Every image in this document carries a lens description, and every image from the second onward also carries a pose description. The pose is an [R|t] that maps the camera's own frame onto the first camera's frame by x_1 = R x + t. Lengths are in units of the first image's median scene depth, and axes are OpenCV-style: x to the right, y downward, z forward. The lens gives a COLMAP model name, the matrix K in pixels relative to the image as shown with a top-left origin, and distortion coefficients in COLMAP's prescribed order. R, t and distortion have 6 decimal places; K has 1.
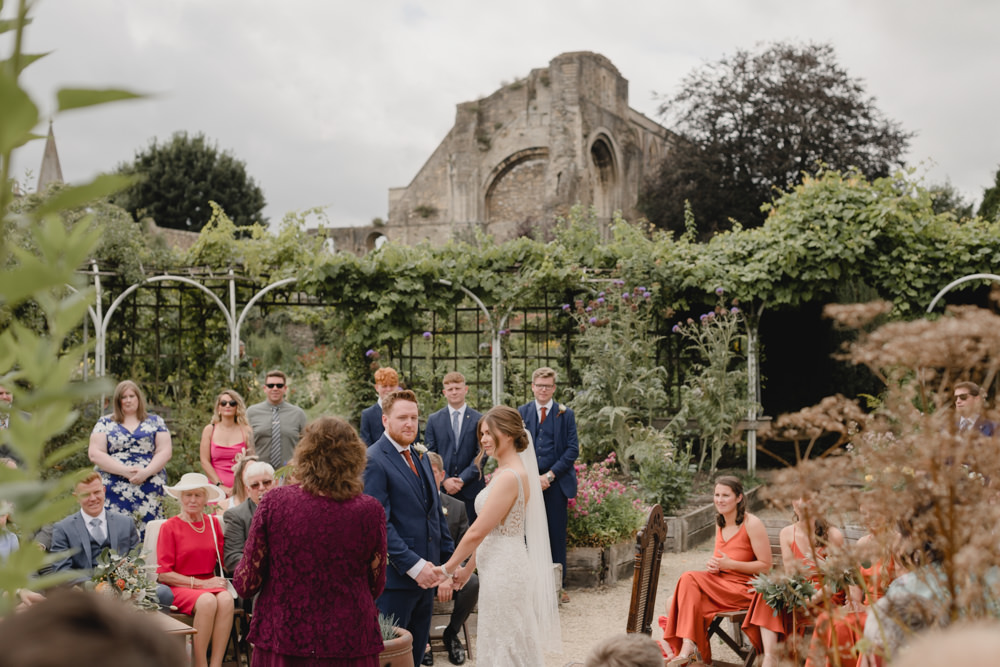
lens RADIAL K [[1432.3, 0, 500.0], [0, 1432.3, 333.5], [0, 0, 1]] dist [-0.022744, -0.011464]
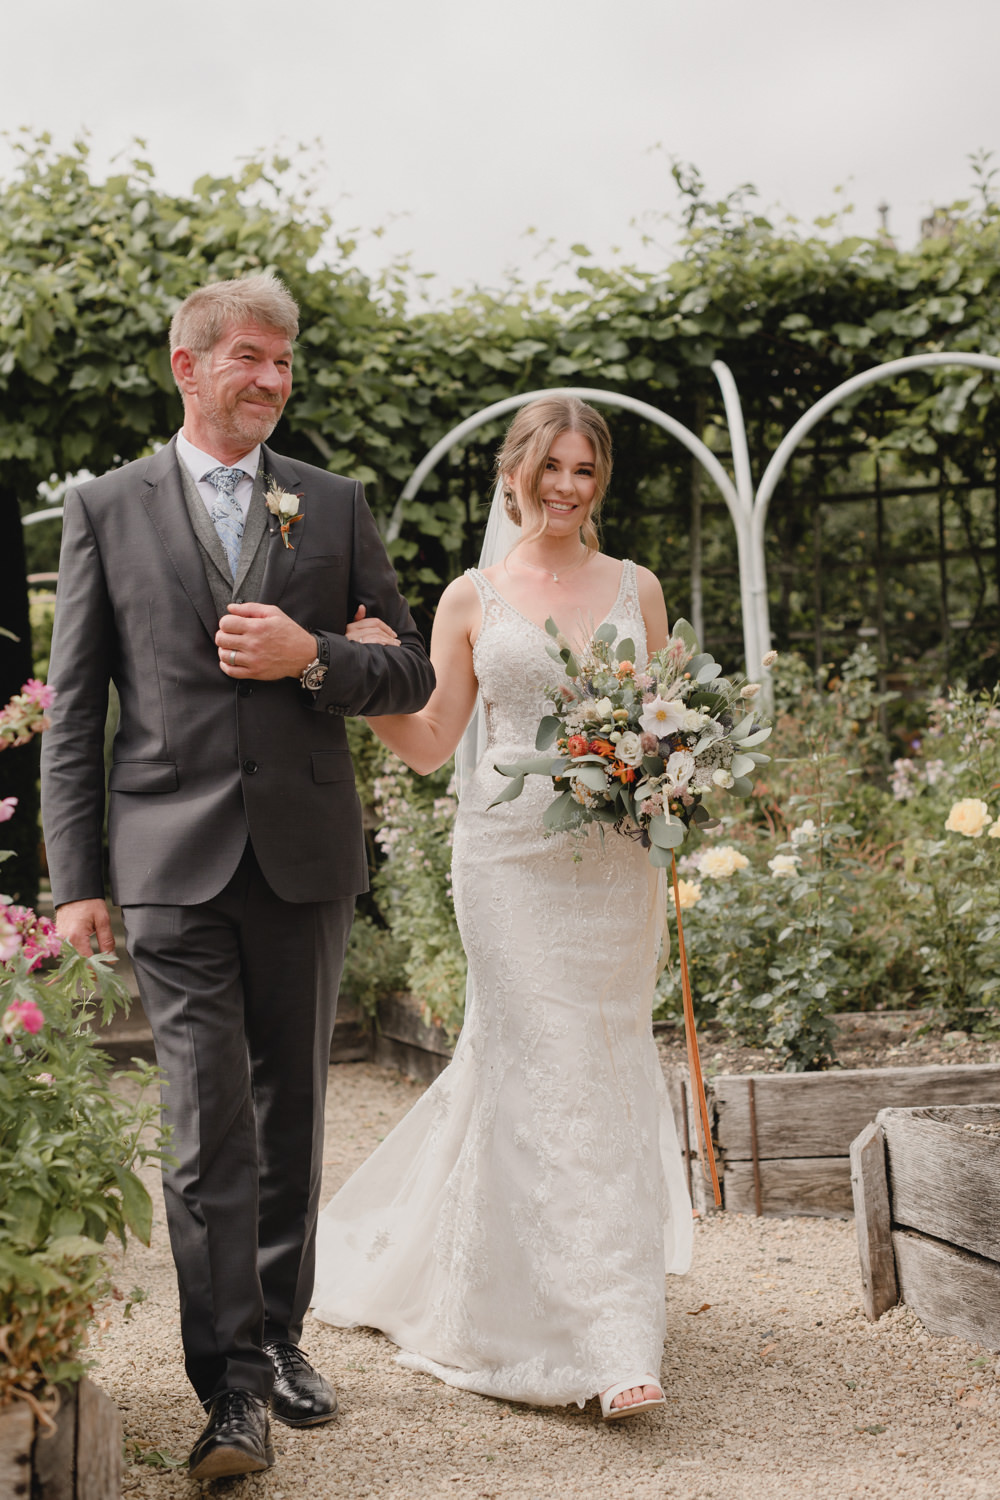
lens RADIAL K [[2164.7, 0, 500.0], [0, 2164.7, 750.0], [0, 0, 1]] dist [-0.024663, 0.412322]
pose [[0.827498, -0.018384, 0.561167, 0.007345], [0.026714, 0.999621, -0.006644, 0.052852], [-0.560832, 0.020489, 0.827676, 0.523935]]
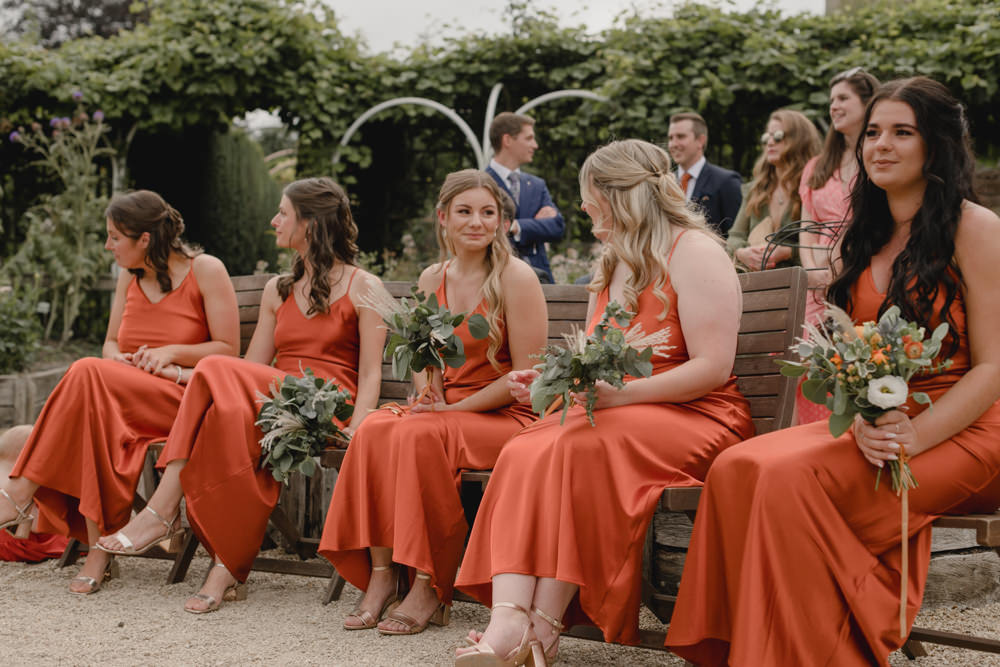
lens RADIAL K [[1443.1, 0, 500.0], [0, 1443.1, 333.5], [0, 0, 1]] dist [-0.024663, 0.412322]
pose [[0.898815, 0.005858, 0.438288, 0.021354], [-0.026747, 0.998780, 0.041501, 0.055084], [-0.437511, -0.049024, 0.897876, 0.216972]]
